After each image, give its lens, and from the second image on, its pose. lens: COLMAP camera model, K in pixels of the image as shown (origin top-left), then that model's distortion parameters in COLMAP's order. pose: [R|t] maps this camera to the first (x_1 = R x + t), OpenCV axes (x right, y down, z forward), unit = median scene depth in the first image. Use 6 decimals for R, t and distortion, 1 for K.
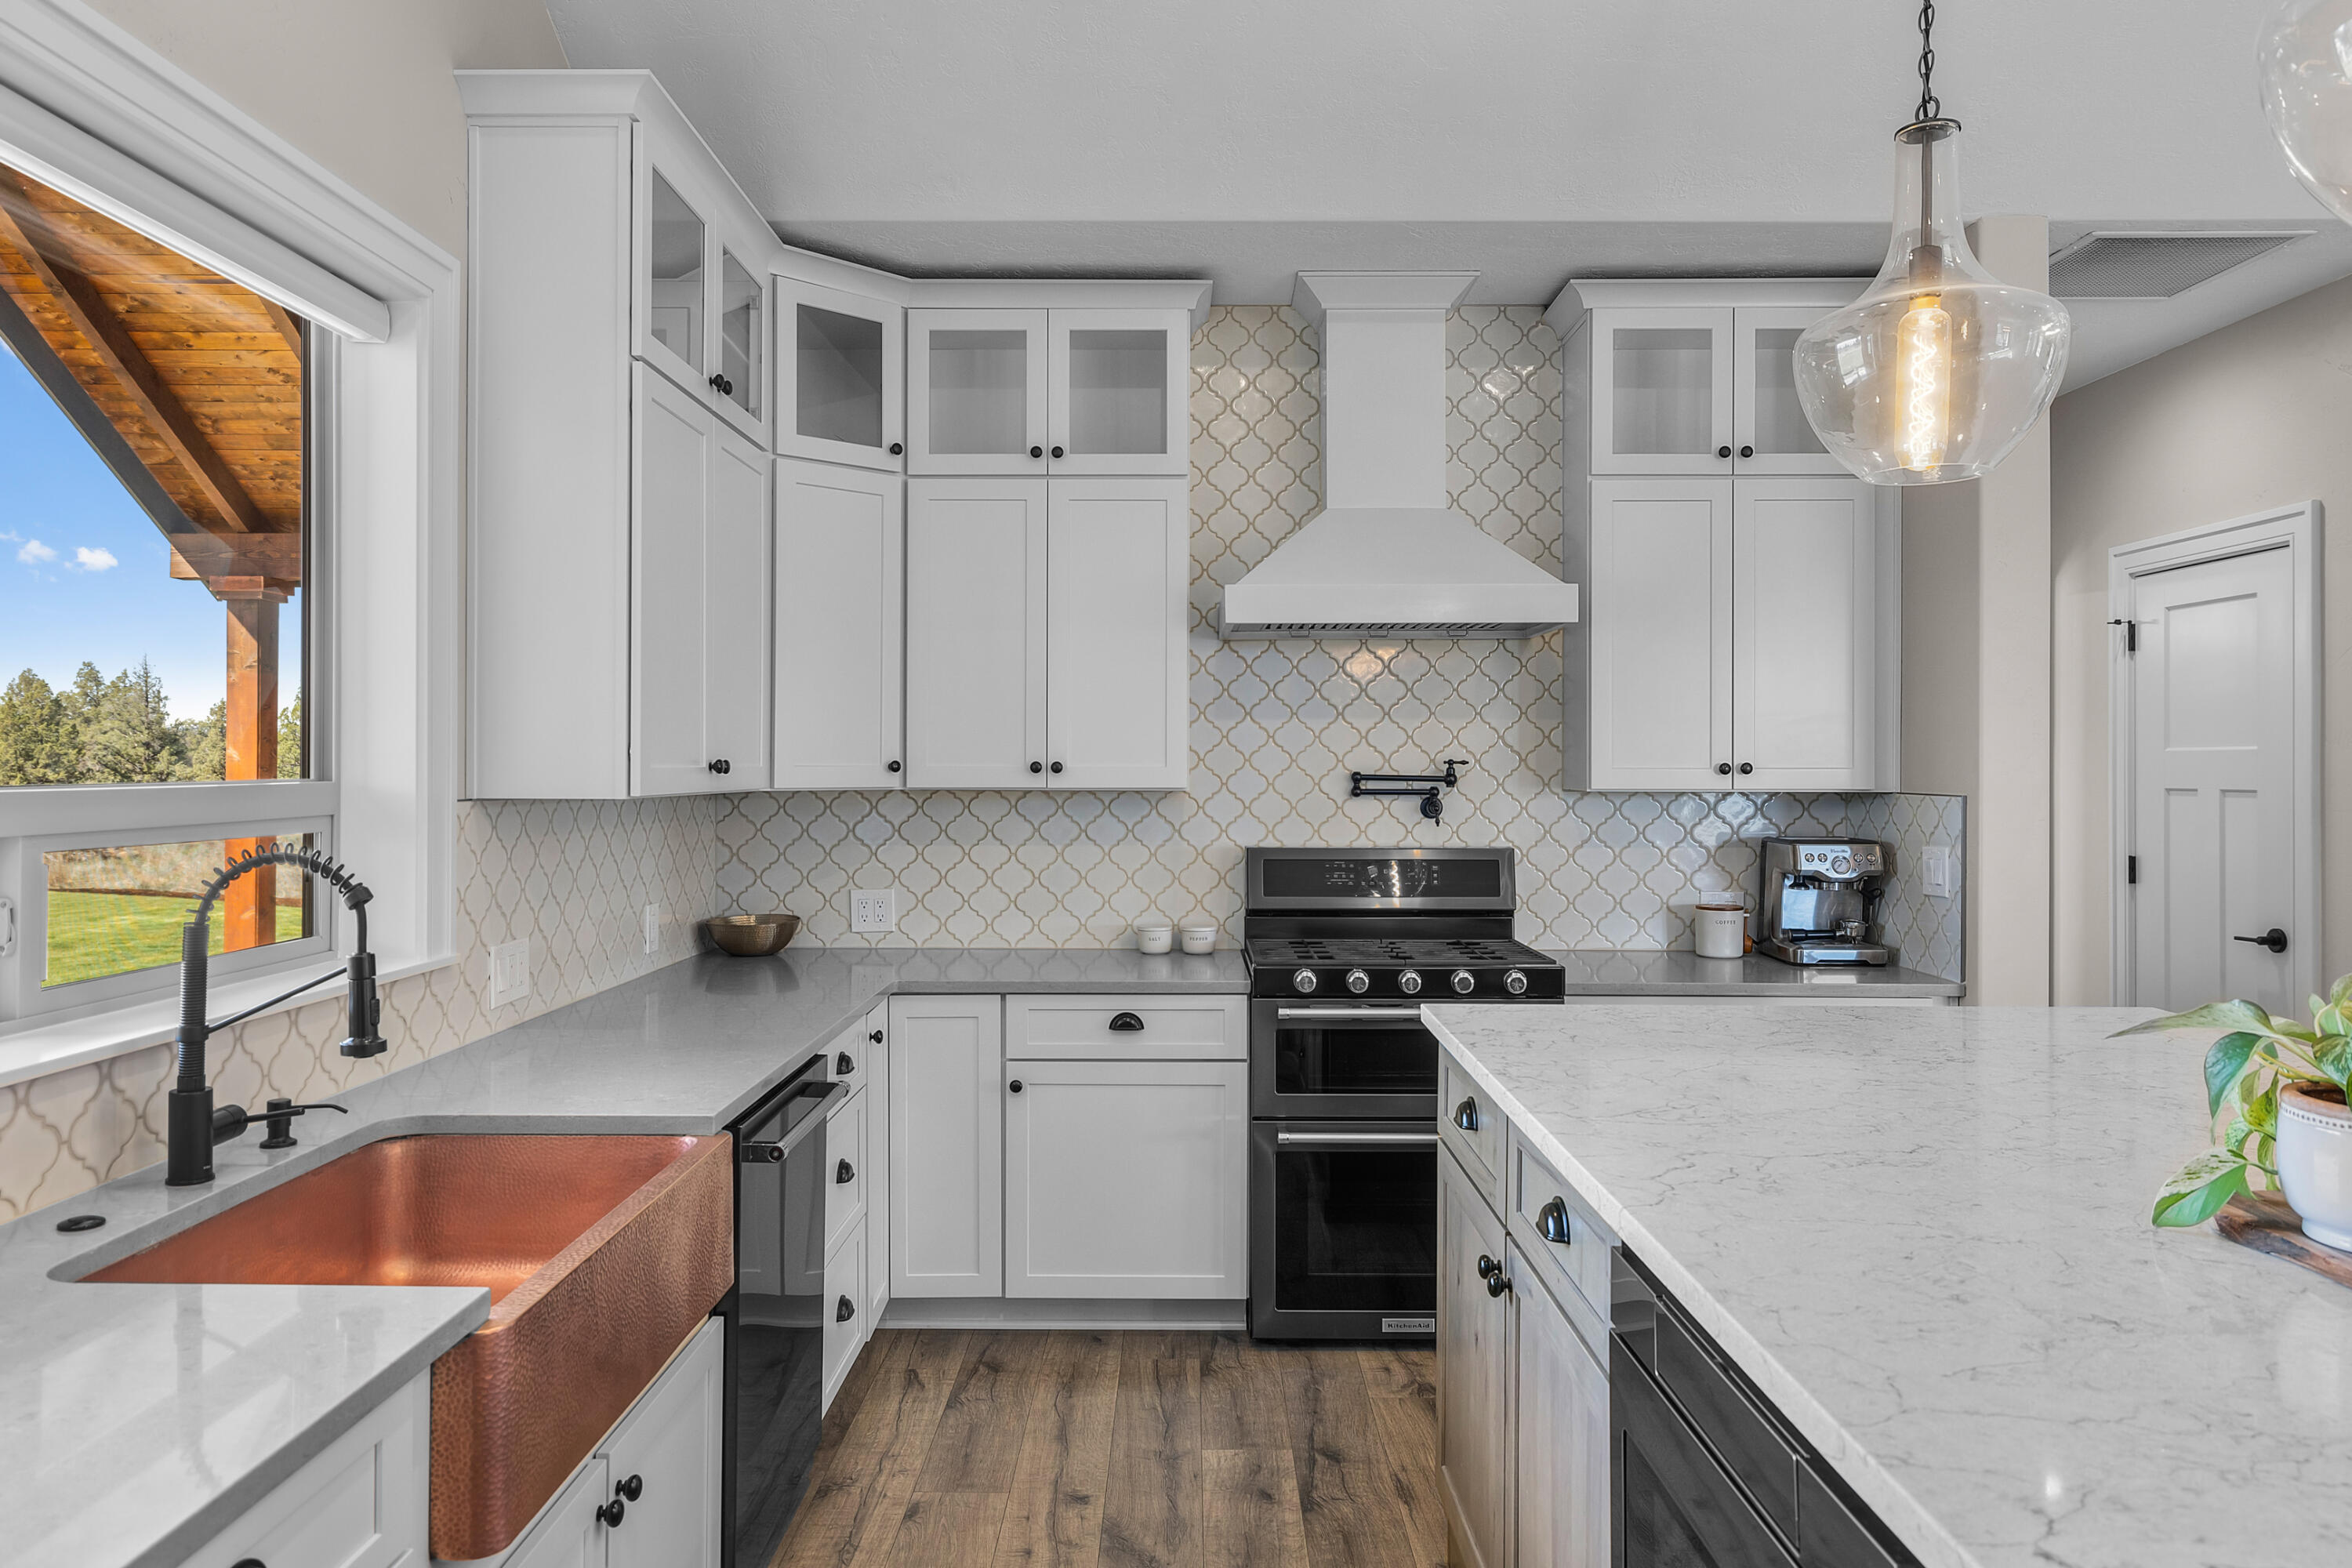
lens RADIAL K [[1531.9, 0, 1173.7], [0, 1531.9, 764.2], [0, 0, 1]] dist [-0.008138, -0.001705]
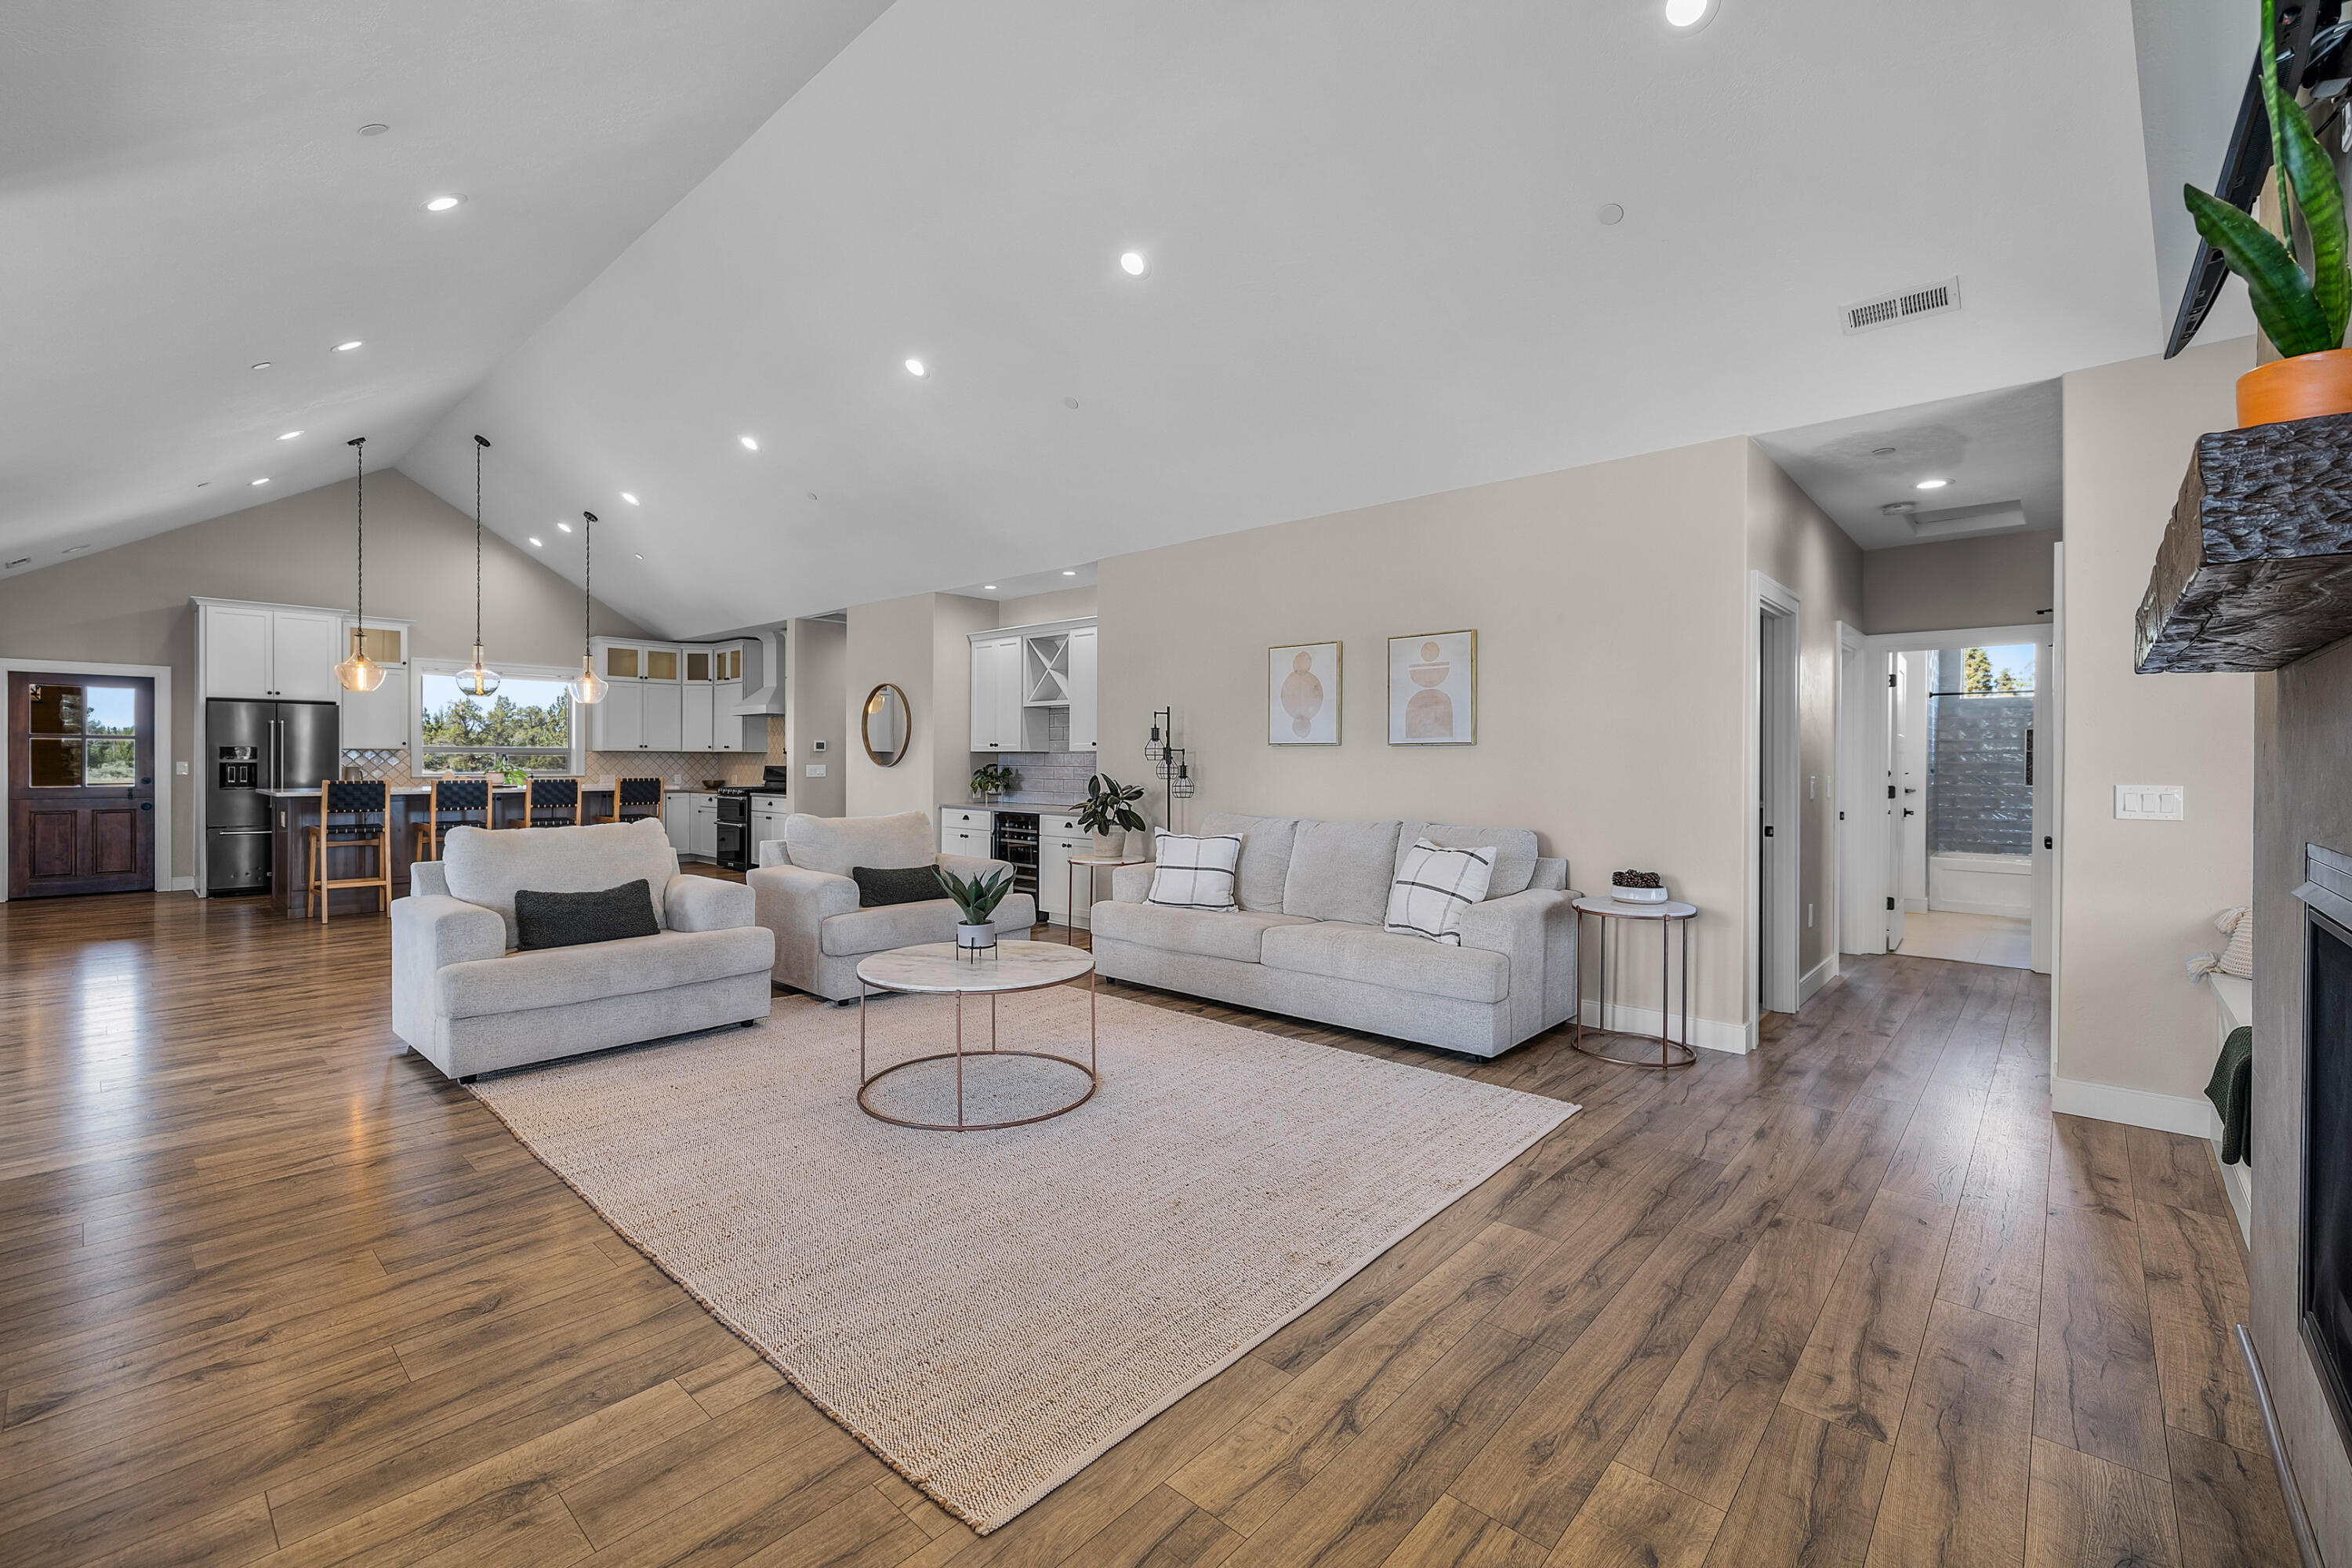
lens RADIAL K [[991.7, 0, 1156.9], [0, 991.7, 768.0], [0, 0, 1]] dist [0.004561, 0.000150]
pose [[0.739578, 0.009104, -0.673010, 2.833375], [-0.005545, 0.999957, 0.007433, 0.033604], [0.673048, -0.001765, 0.739596, -0.331640]]
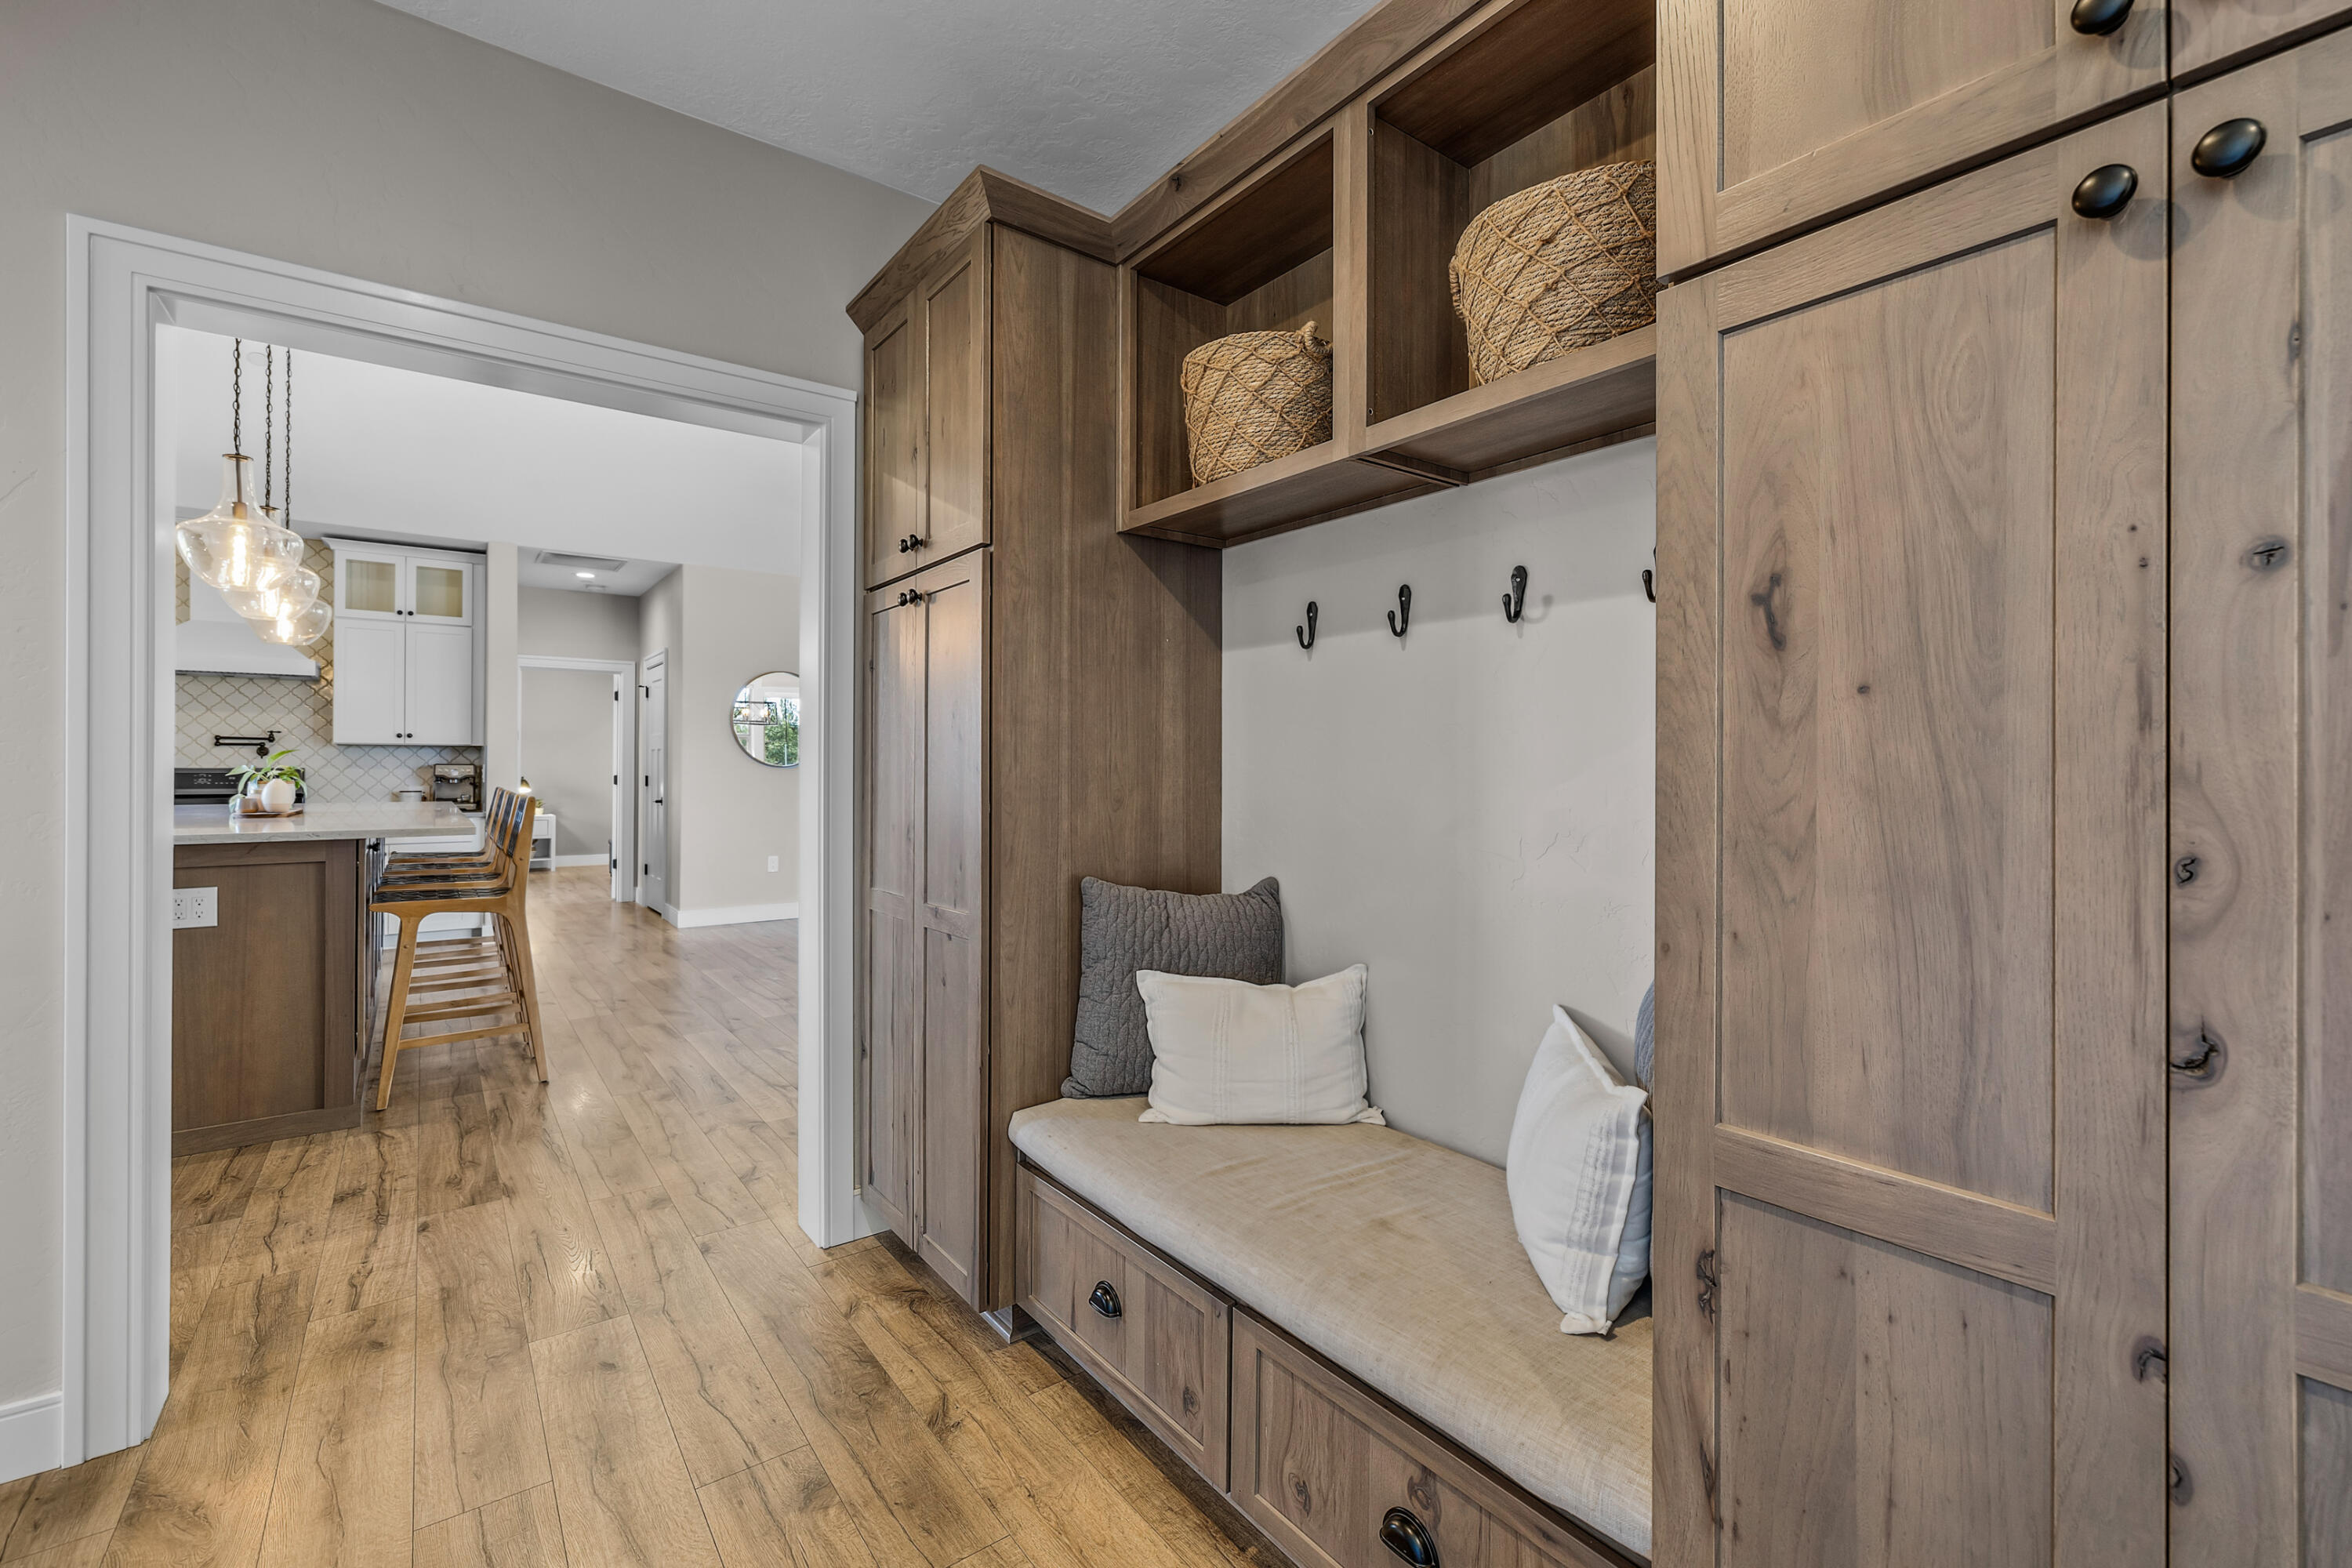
lens RADIAL K [[991.7, 0, 1160.7], [0, 991.7, 765.7], [0, 0, 1]] dist [0.004561, 0.000150]
pose [[0.801898, 0.001661, 0.597459, 0.380613], [-0.003680, 0.999991, 0.002159, 0.044692], [-0.597450, -0.003930, 0.801897, -1.088791]]
